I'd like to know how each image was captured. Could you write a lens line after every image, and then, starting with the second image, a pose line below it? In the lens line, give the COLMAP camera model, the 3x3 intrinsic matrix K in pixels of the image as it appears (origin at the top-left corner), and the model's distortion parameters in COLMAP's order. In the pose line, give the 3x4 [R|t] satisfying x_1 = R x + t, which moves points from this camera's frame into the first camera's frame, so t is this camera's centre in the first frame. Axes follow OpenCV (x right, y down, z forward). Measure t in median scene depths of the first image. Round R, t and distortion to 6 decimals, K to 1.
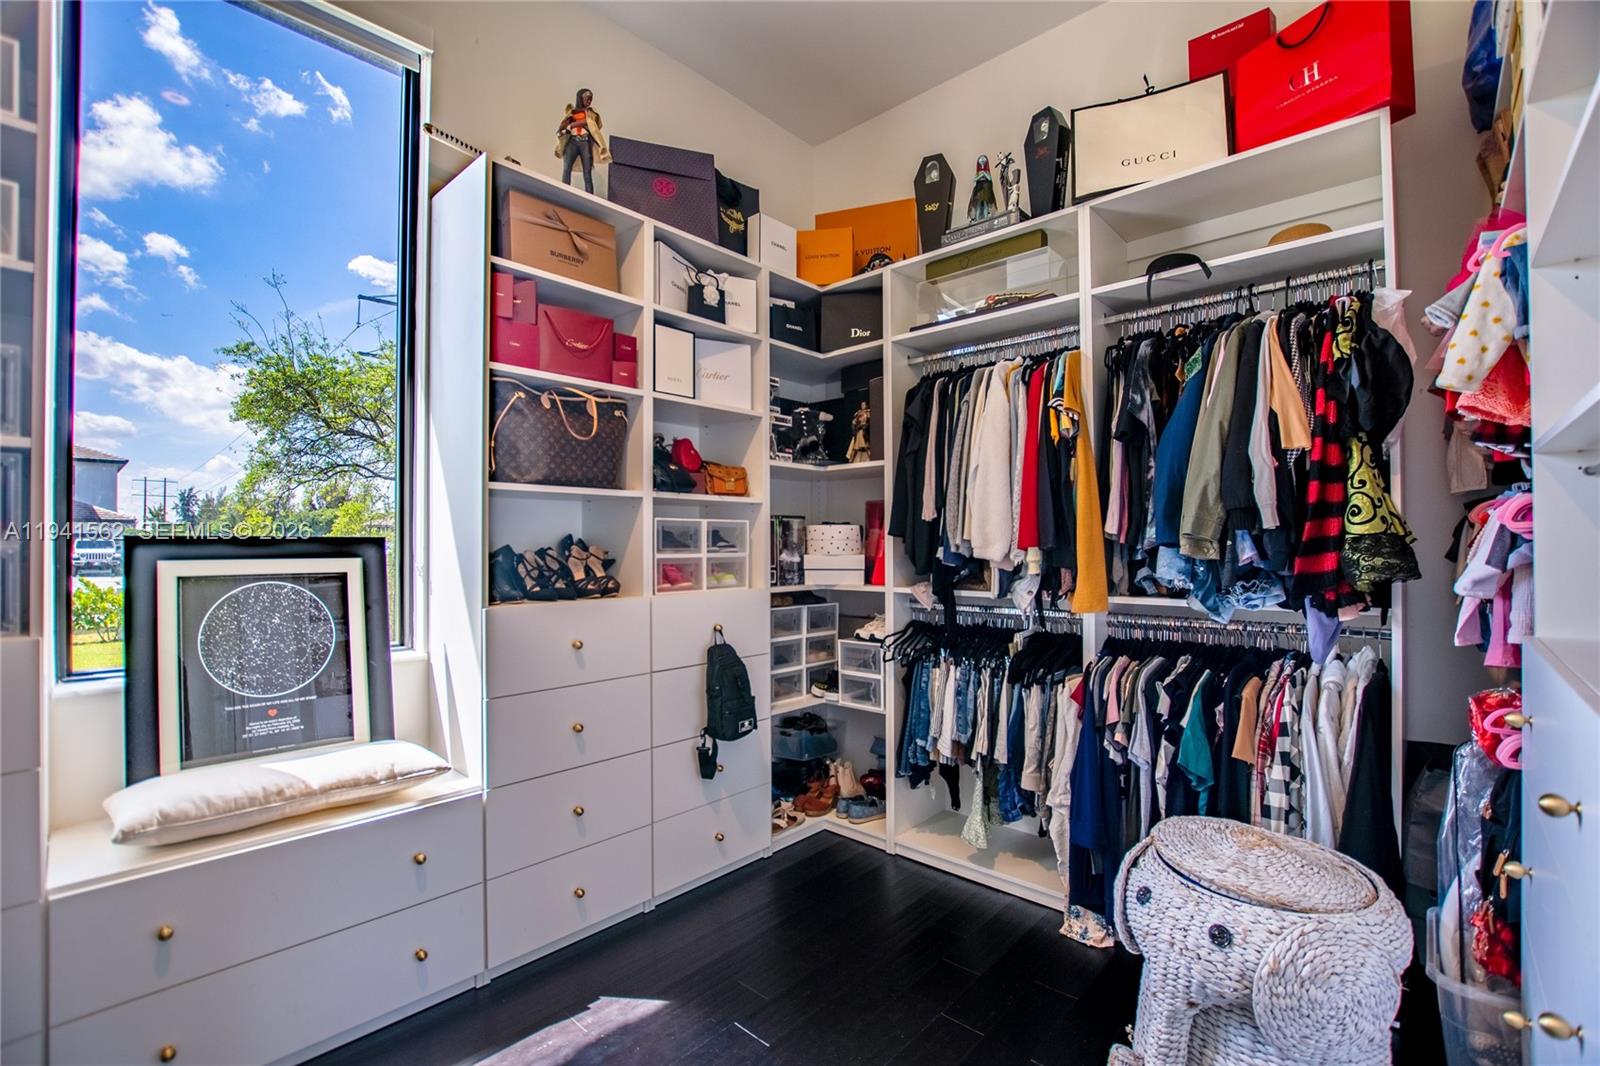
lens RADIAL K [[714.4, 0, 795.3], [0, 714.4, 538.7], [0, 0, 1]] dist [-0.028121, 0.003120]
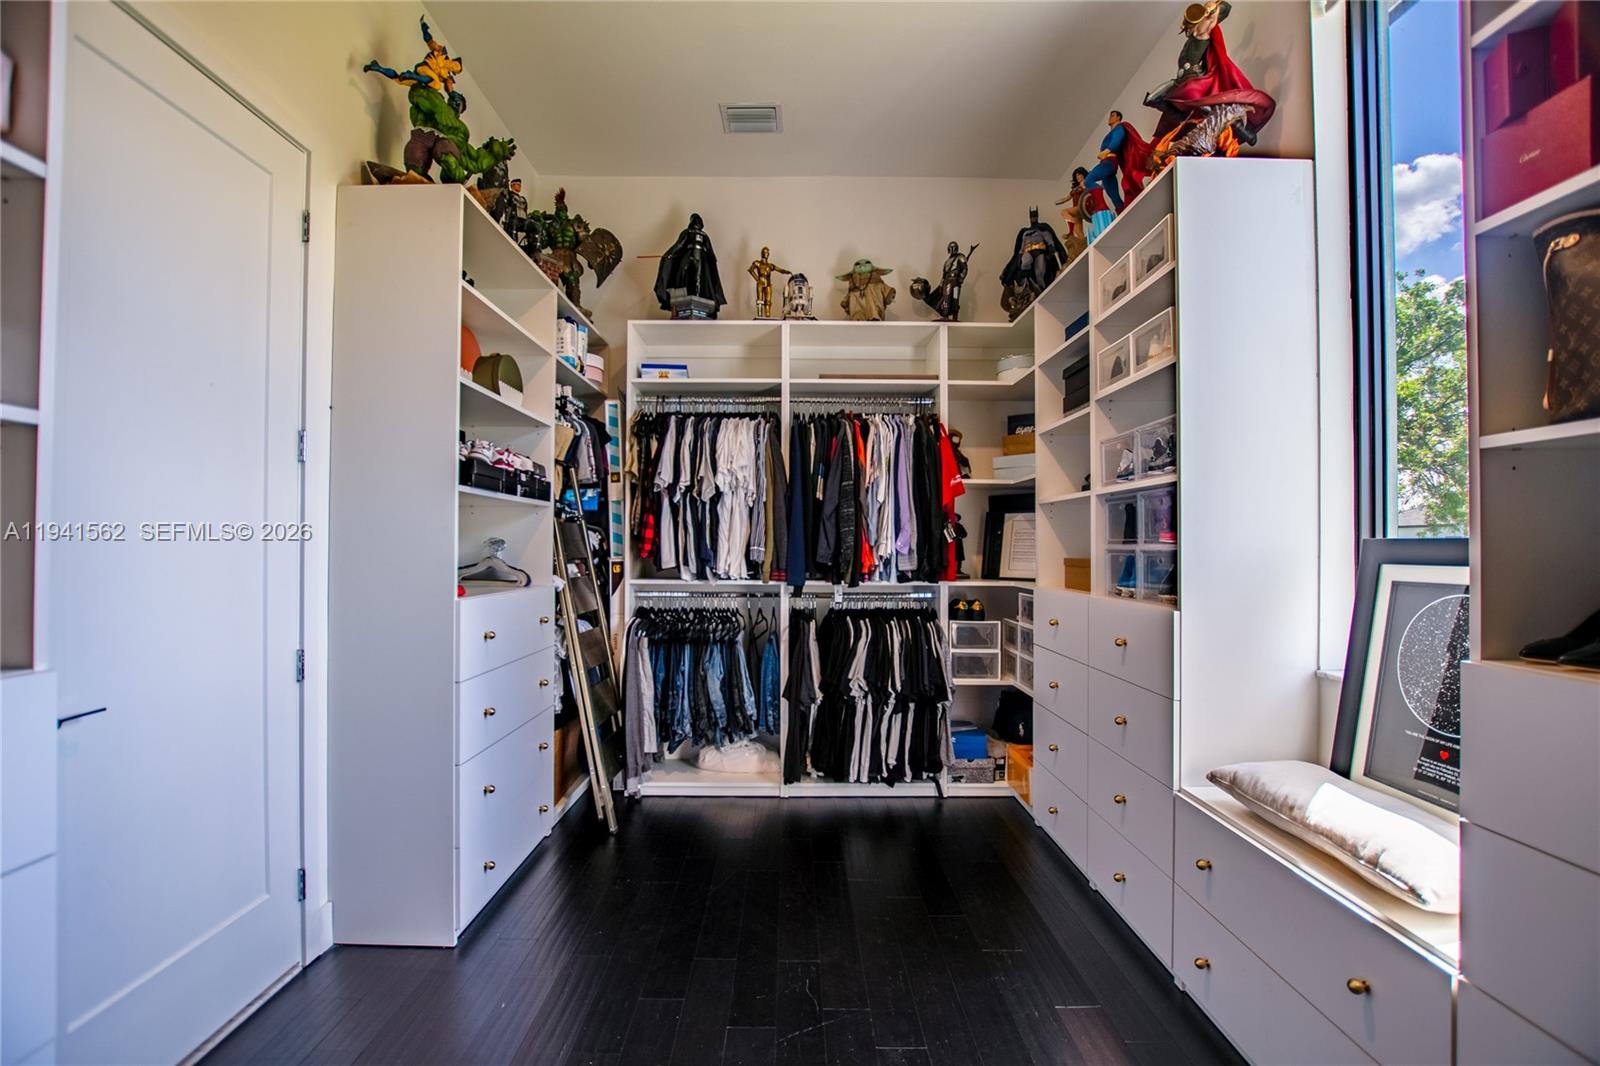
lens RADIAL K [[714.4, 0, 798.8], [0, 714.4, 540.6], [0, 0, 1]] dist [-0.028121, 0.003120]
pose [[-0.733019, -0.008782, -0.680151, 0.290244], [0.001286, 0.999897, -0.014296, 0.008266], [0.680207, -0.011354, -0.732932, 0.889051]]
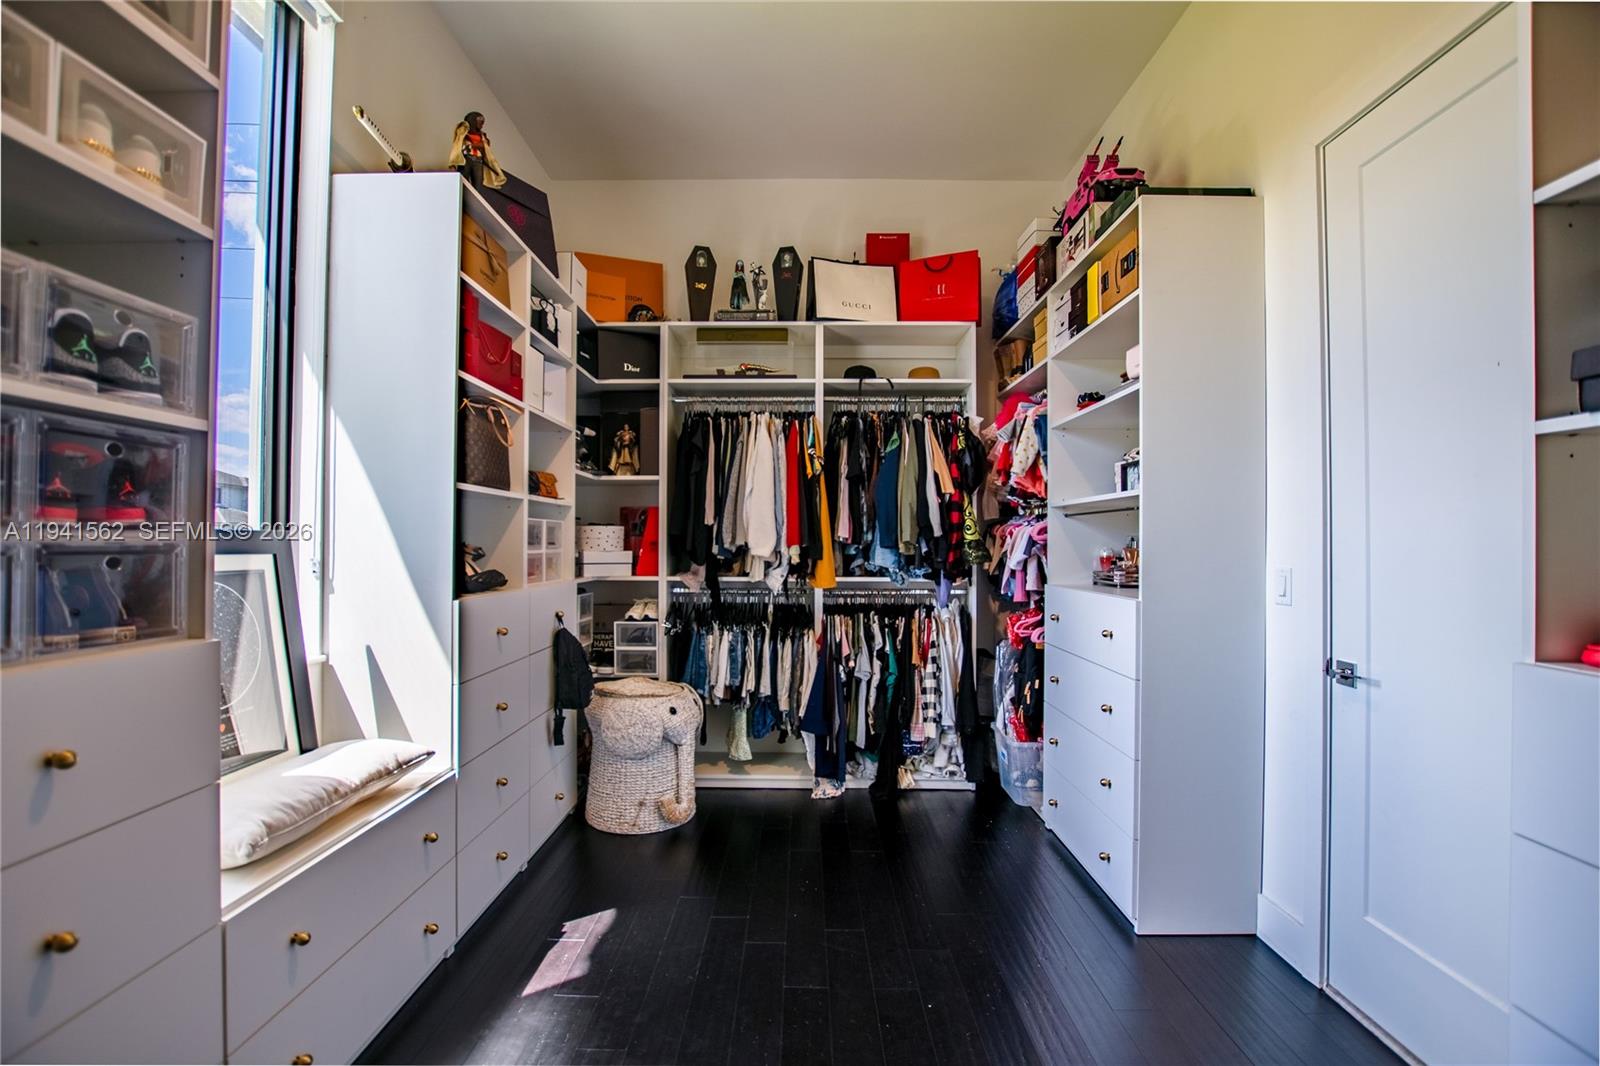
lens RADIAL K [[714.4, 0, 801.9], [0, 714.4, 536.5], [0, 0, 1]] dist [-0.028121, 0.003120]
pose [[0.738803, 0.013331, 0.673790, -0.656052], [-0.012561, 0.999903, -0.006010, 0.001856], [-0.673805, -0.004023, 0.738898, -0.120021]]
